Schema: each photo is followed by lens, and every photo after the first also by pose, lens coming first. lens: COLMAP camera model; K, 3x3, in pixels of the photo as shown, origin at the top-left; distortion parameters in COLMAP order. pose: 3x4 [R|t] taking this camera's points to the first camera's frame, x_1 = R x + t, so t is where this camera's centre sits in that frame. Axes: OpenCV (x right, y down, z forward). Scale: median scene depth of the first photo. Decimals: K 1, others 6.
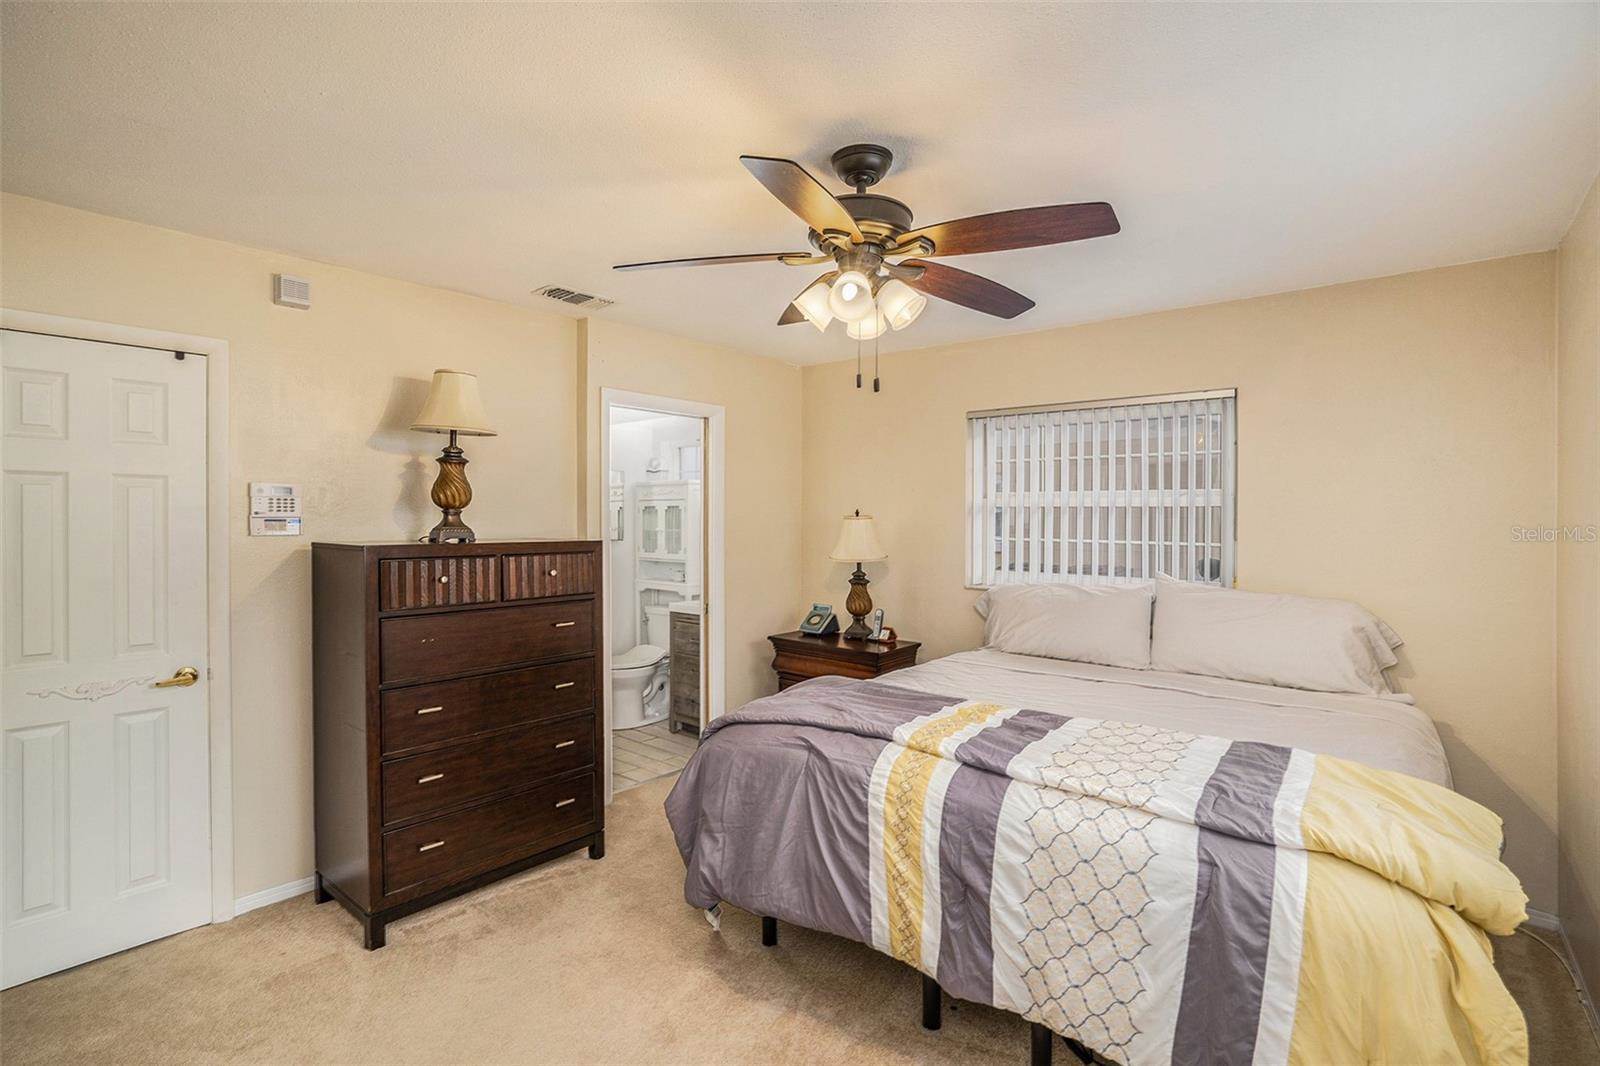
lens RADIAL K [[758.2, 0, 794.8], [0, 758.2, 510.6], [0, 0, 1]] dist [-0.054436, 0.020067]
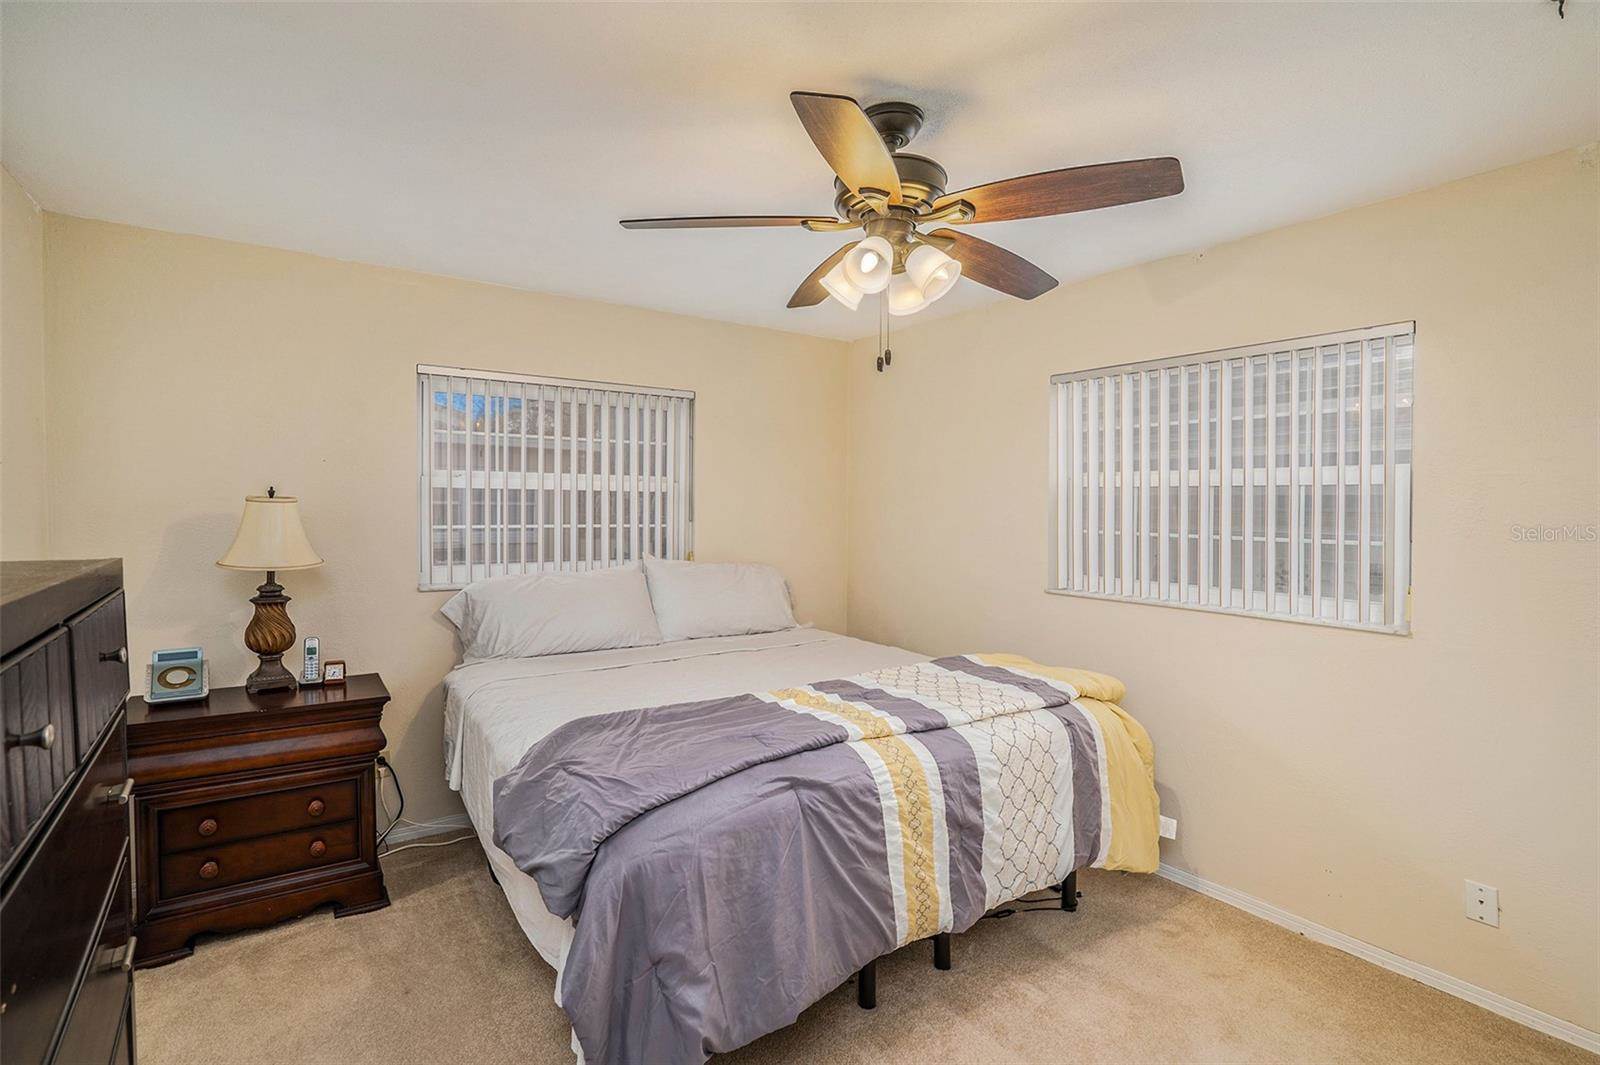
lens RADIAL K [[758.2, 0, 794.8], [0, 758.2, 510.1], [0, 0, 1]] dist [-0.054436, 0.020067]
pose [[0.249567, -0.009333, 0.968312, -0.830802], [-0.017338, 0.999750, 0.014105, 0.003188], [-0.968202, -0.020308, 0.249343, 0.861151]]
